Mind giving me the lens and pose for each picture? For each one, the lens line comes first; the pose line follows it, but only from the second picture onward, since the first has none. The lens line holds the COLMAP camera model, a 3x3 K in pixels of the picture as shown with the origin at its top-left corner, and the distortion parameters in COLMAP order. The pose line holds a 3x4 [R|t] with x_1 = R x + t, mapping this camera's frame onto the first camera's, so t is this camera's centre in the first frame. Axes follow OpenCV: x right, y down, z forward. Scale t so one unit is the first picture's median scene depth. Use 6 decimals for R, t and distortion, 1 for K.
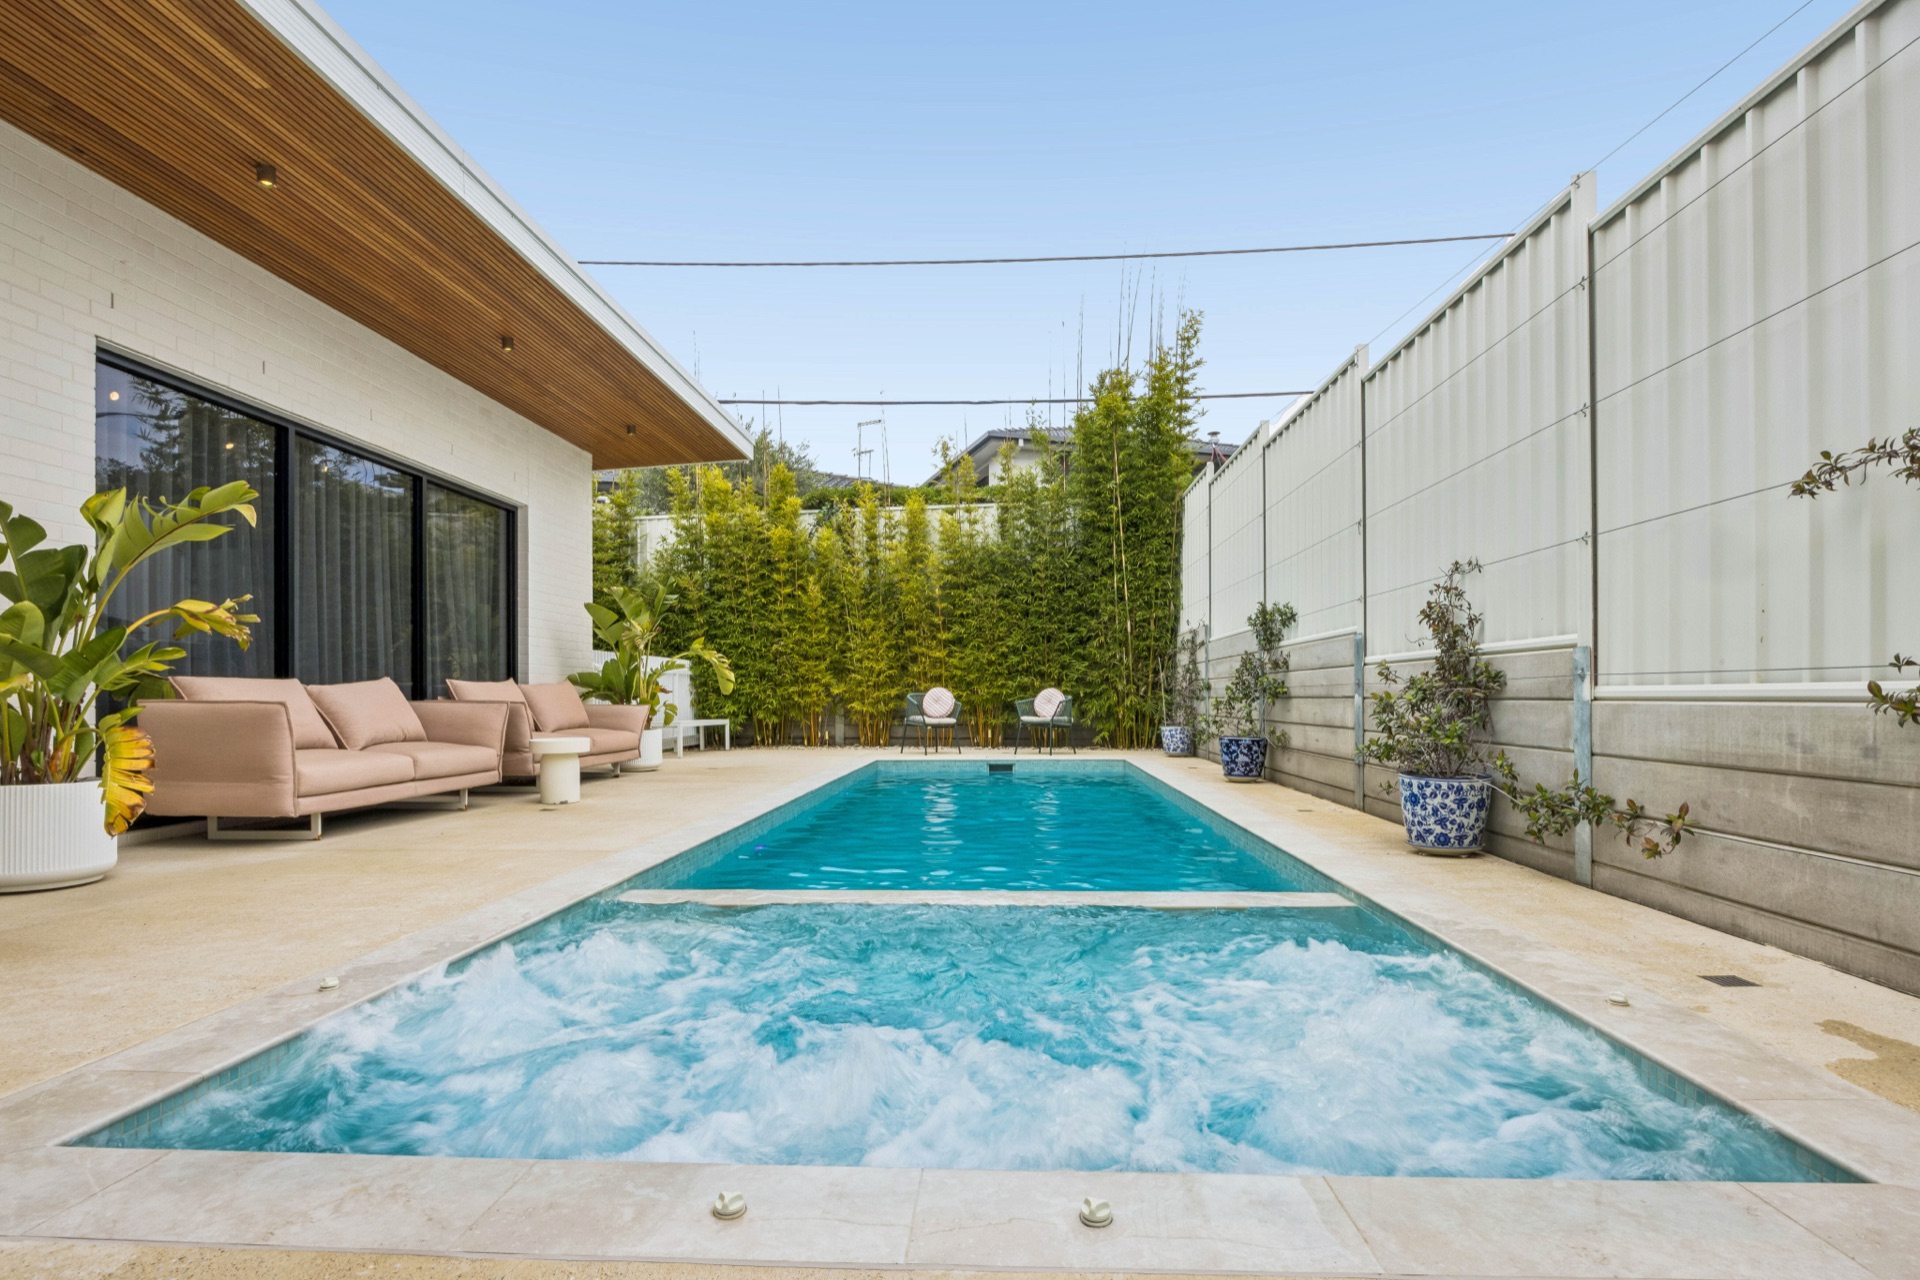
lens RADIAL K [[959.7, 0, 940.9], [0, 959.7, 708.0], [0, 0, 1]] dist [-0.001028, -0.006809]
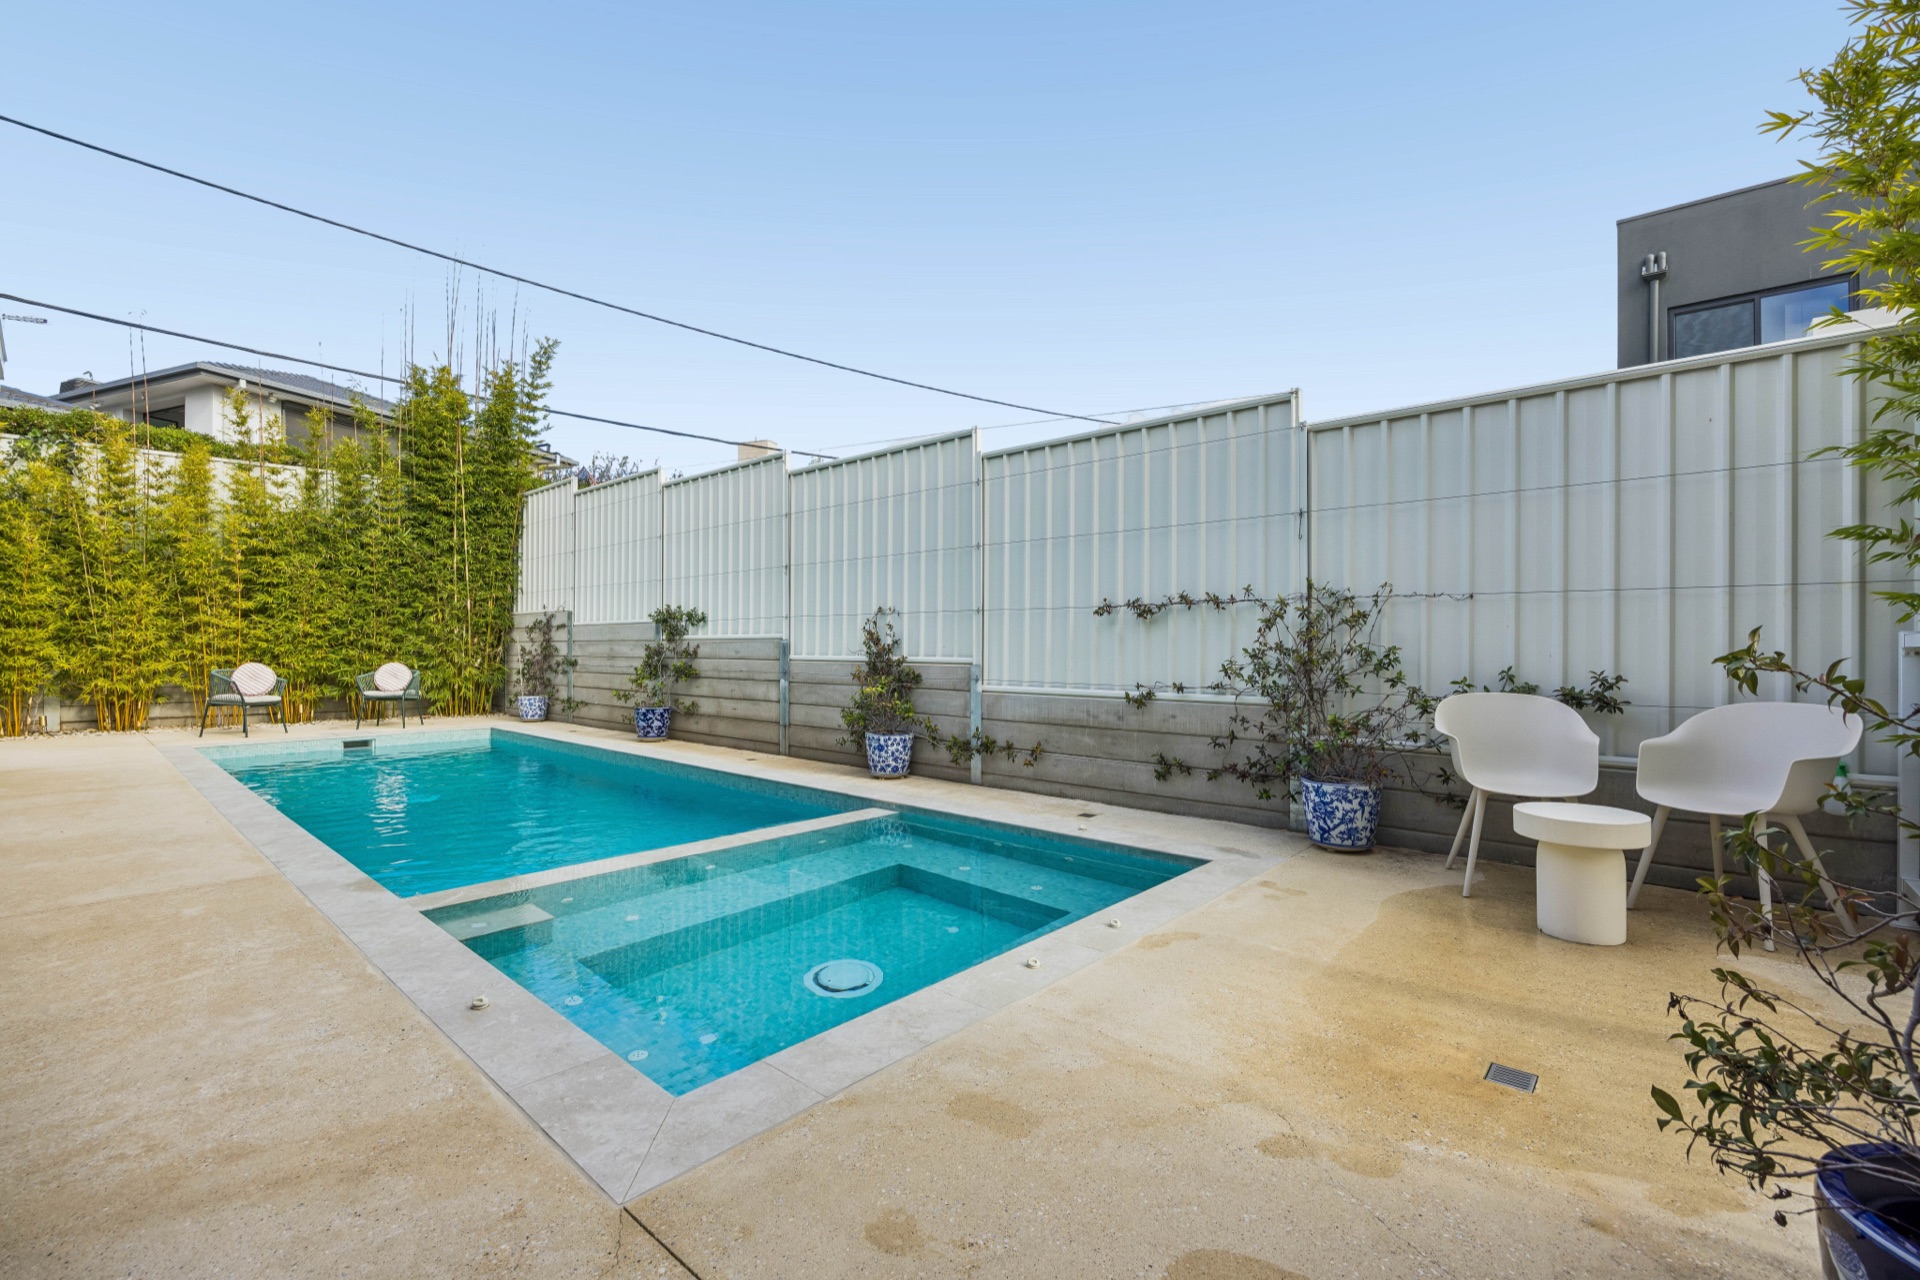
lens RADIAL K [[844.7, 0, 936.1], [0, 844.7, 651.7], [0, 0, 1]] dist [-0.009738, -0.000460]
pose [[0.628224, -0.000595, 0.778032, -0.370053], [0.006103, 0.999973, -0.004163, -0.041950], [-0.778008, 0.007364, 0.628211, -0.018999]]
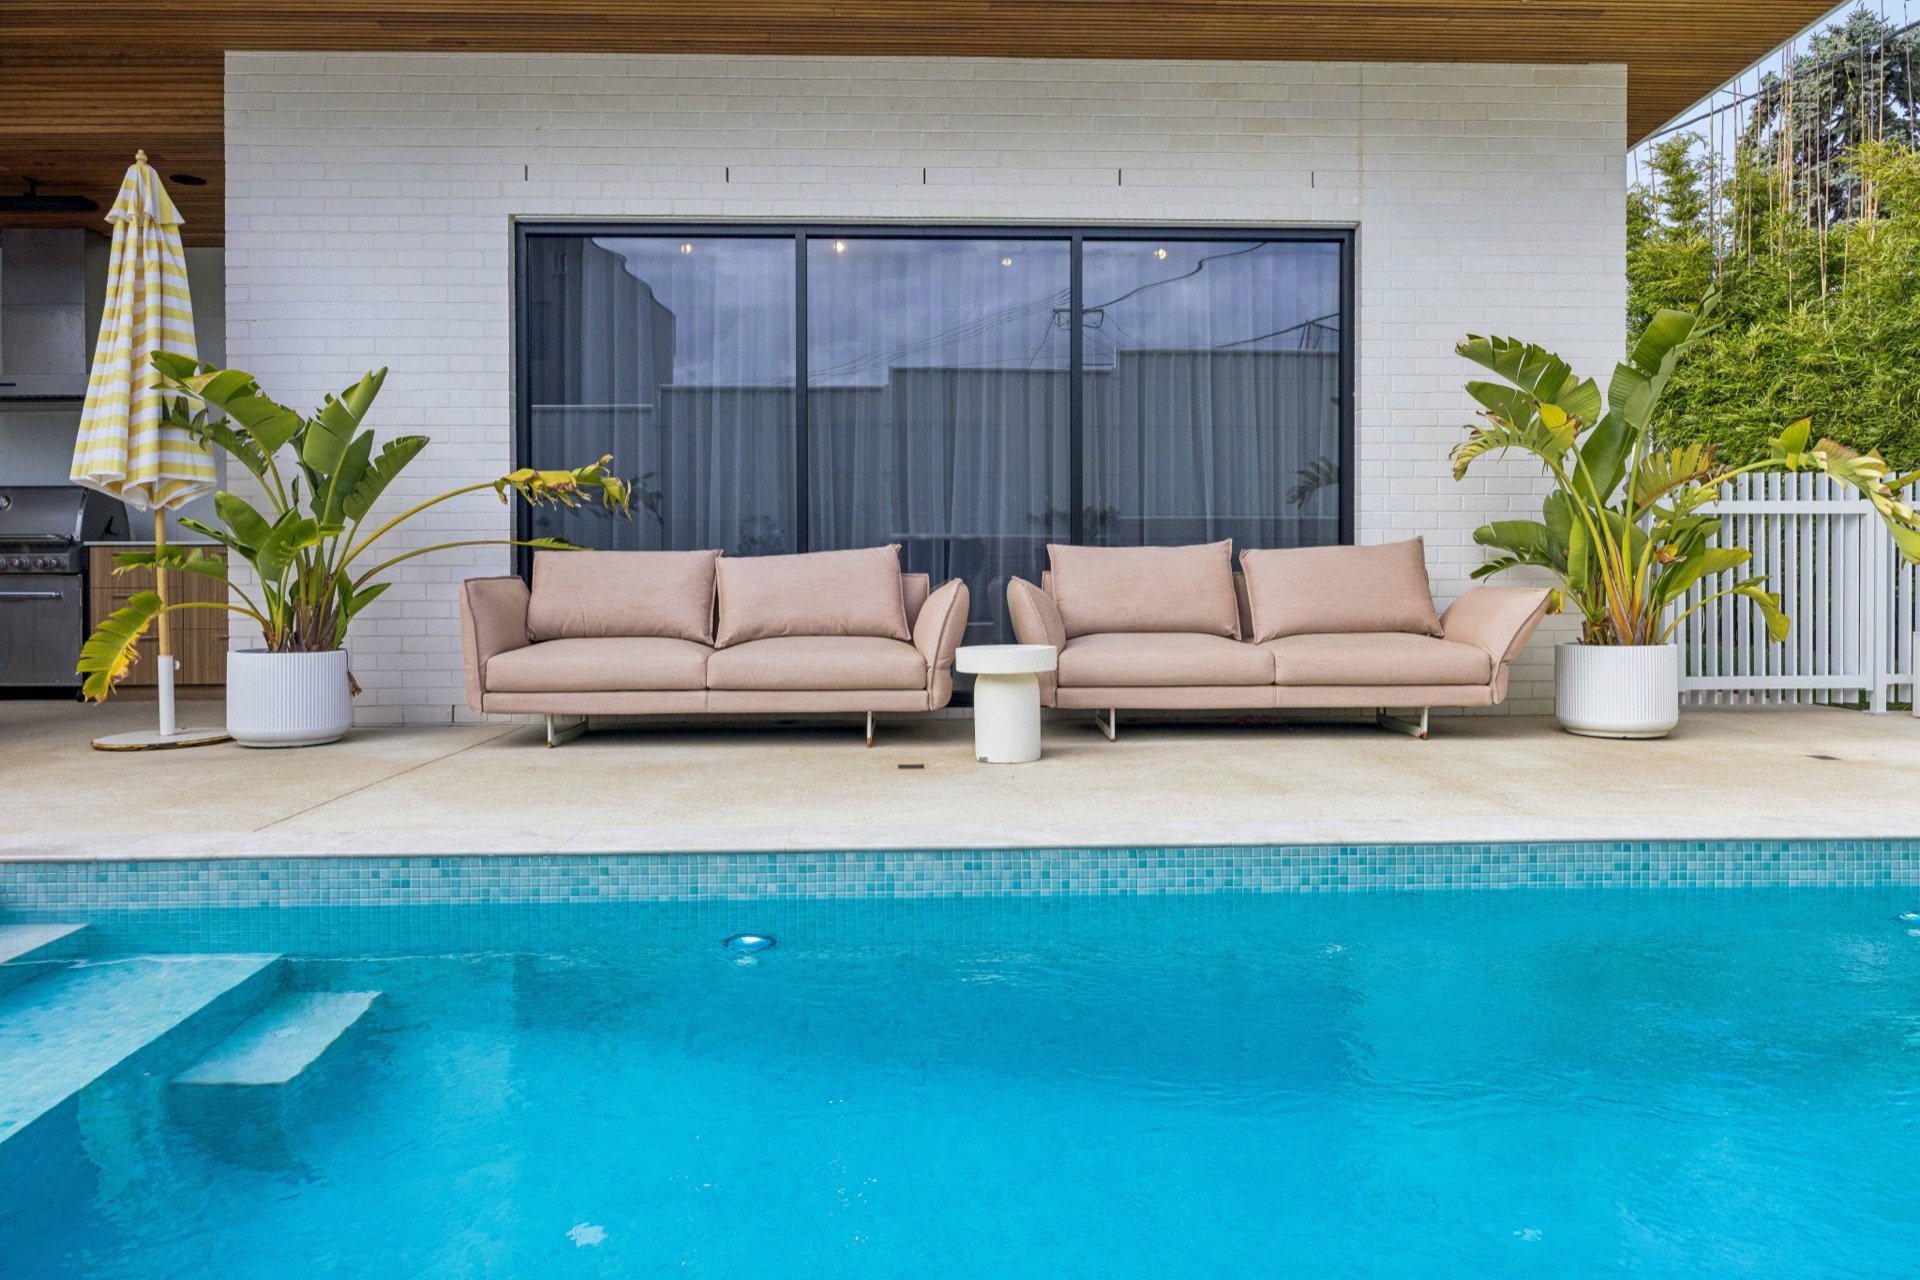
lens RADIAL K [[1220.9, 0, 946.8], [0, 1220.9, 588.8], [0, 0, 1]] dist [-0.004977, -0.001136]
pose [[0.110860, 0.013213, -0.993748, 0.297719], [-0.008930, 0.999884, 0.012298, -0.009663], [0.993796, 0.007511, 0.110965, 0.869065]]
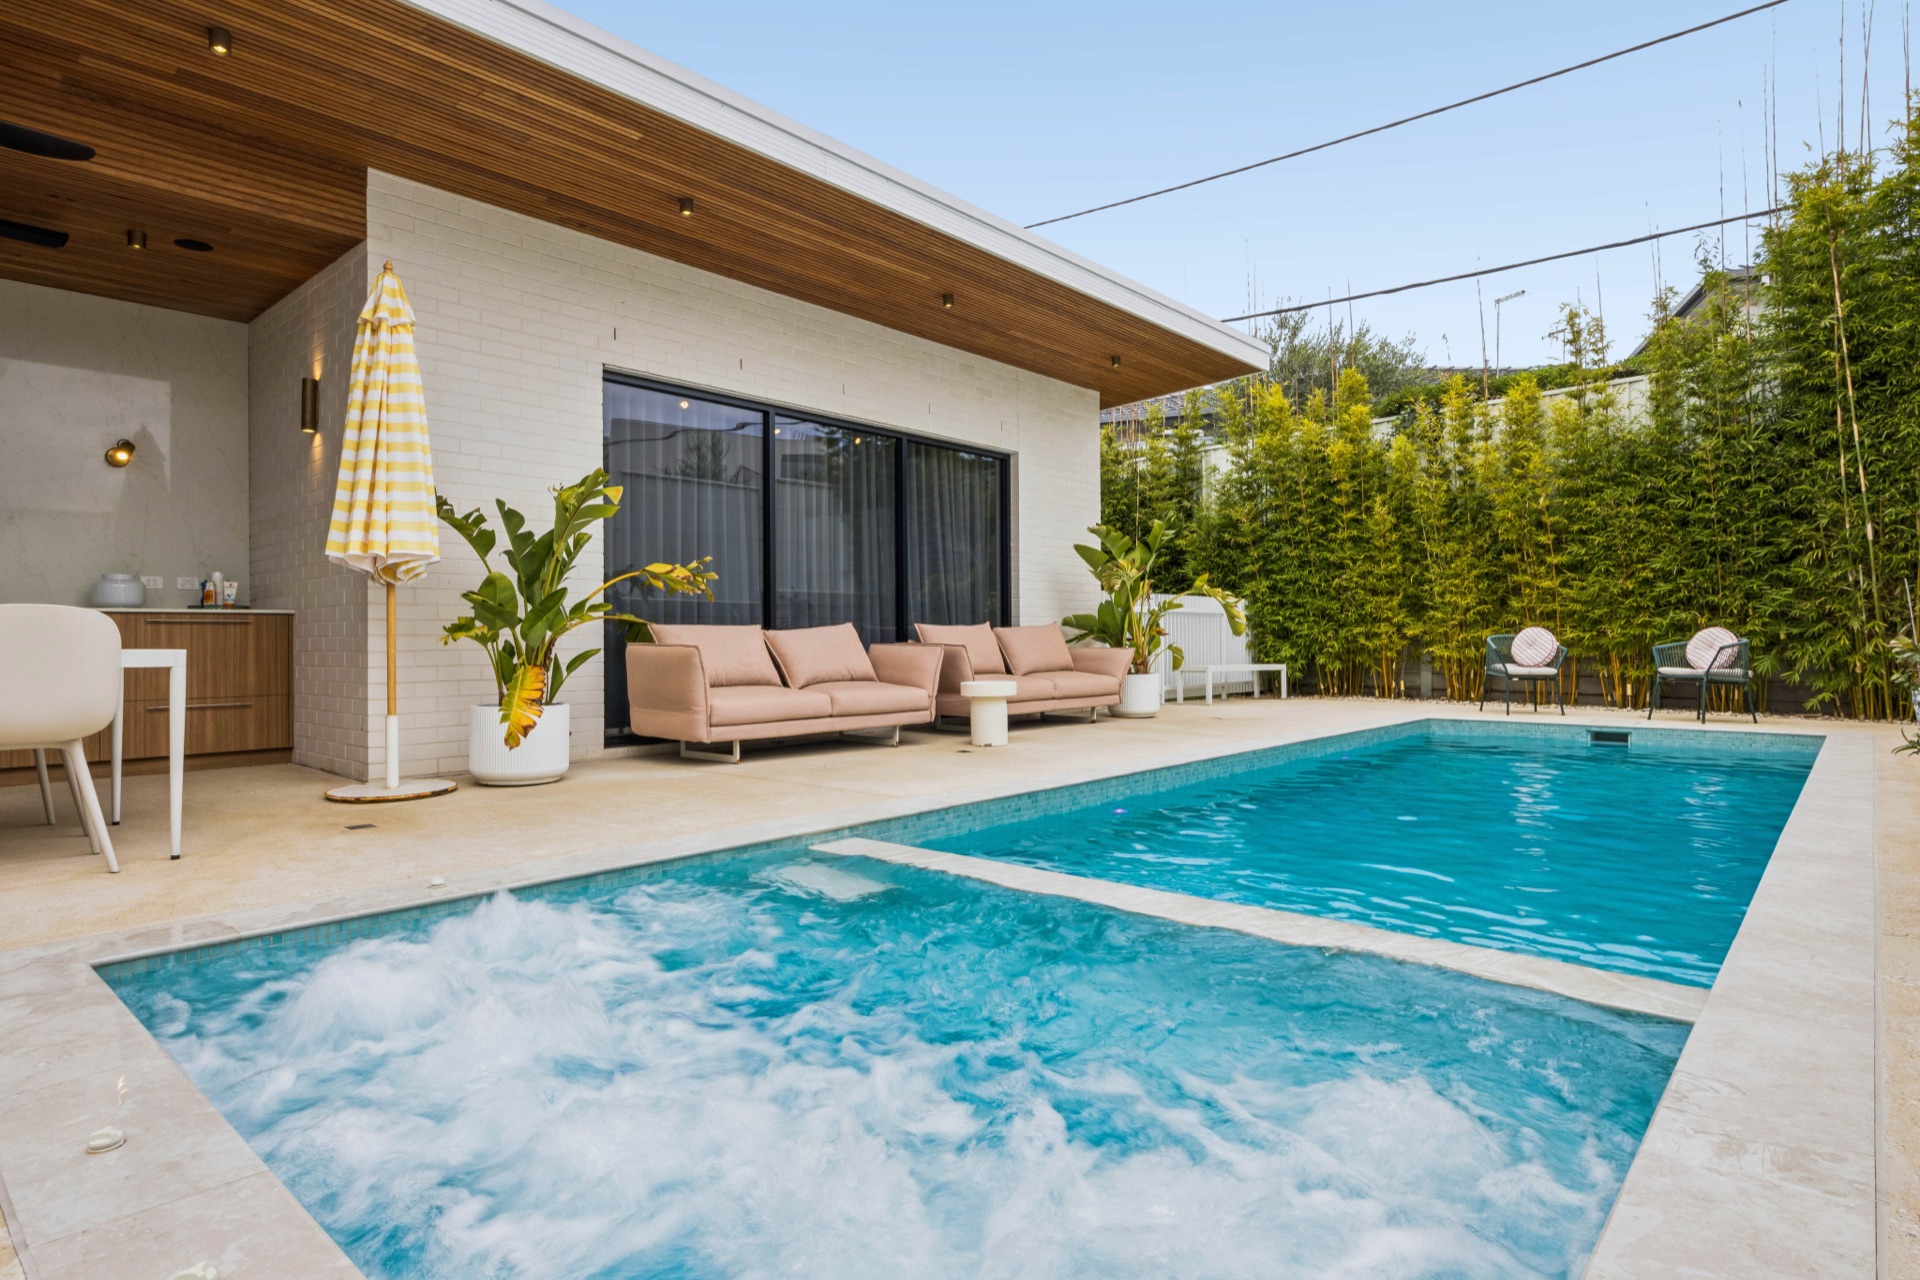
lens RADIAL K [[1014.9, 0, 952.2], [0, 1014.9, 633.8], [0, 0, 1]] dist [-0.006561, 0.000705]
pose [[0.785502, -0.000930, -0.618859, 0.226491], [-0.007755, 0.999906, -0.011346, -0.006368], [0.618811, 0.013712, 0.785420, 0.141297]]
